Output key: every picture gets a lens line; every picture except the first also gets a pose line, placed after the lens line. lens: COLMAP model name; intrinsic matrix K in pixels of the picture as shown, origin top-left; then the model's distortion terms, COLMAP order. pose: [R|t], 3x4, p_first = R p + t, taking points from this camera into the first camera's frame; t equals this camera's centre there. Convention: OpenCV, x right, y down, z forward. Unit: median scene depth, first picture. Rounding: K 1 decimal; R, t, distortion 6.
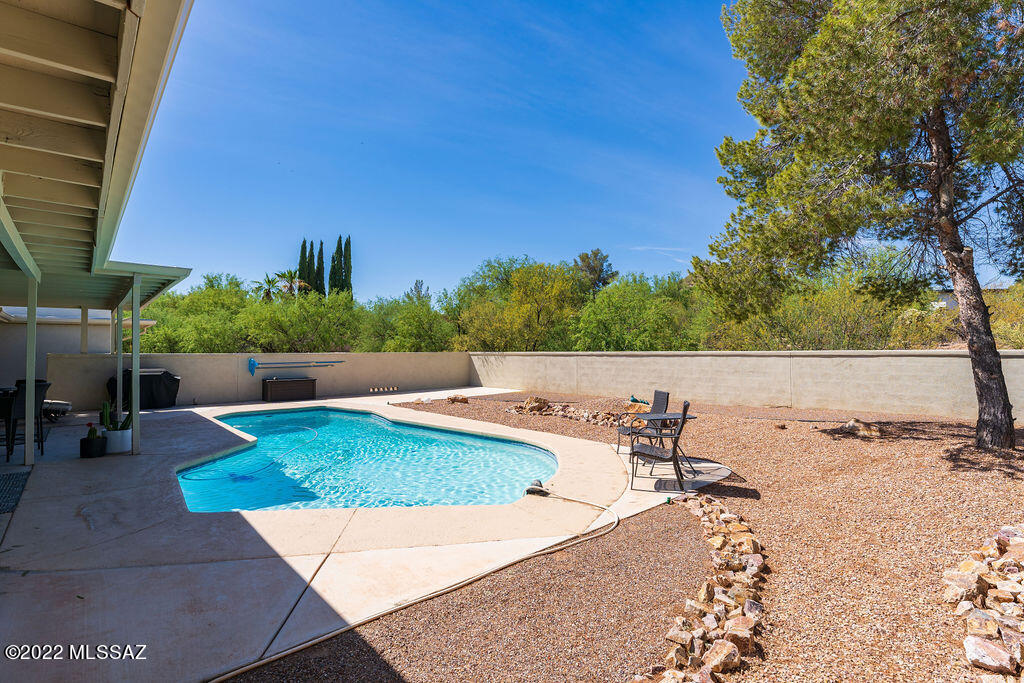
lens RADIAL K [[500.6, 0, 512.0], [0, 500.6, 341.5], [0, 0, 1]] dist [-0.001135, -0.000207]
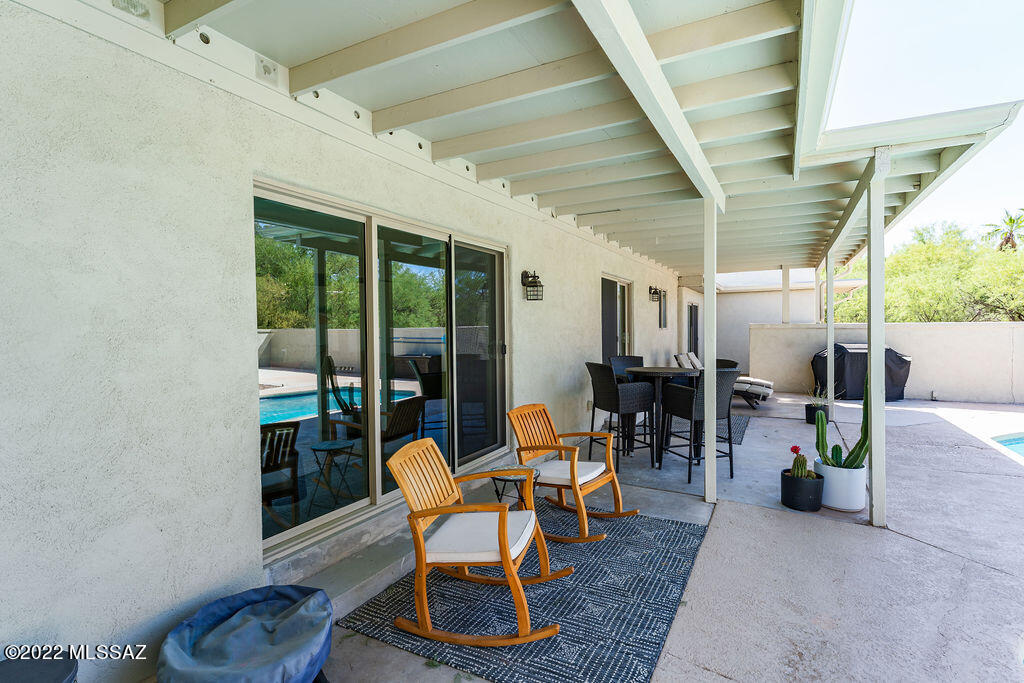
lens RADIAL K [[505.9, 0, 512.0], [0, 505.9, 341.5], [0, 0, 1]] dist [-0.000417, -0.000148]
pose [[0.358412, 0.023885, -0.933258, -0.273430], [0.030659, 0.998832, 0.037338, 0.009776], [0.933060, -0.041996, 0.357261, 0.320462]]
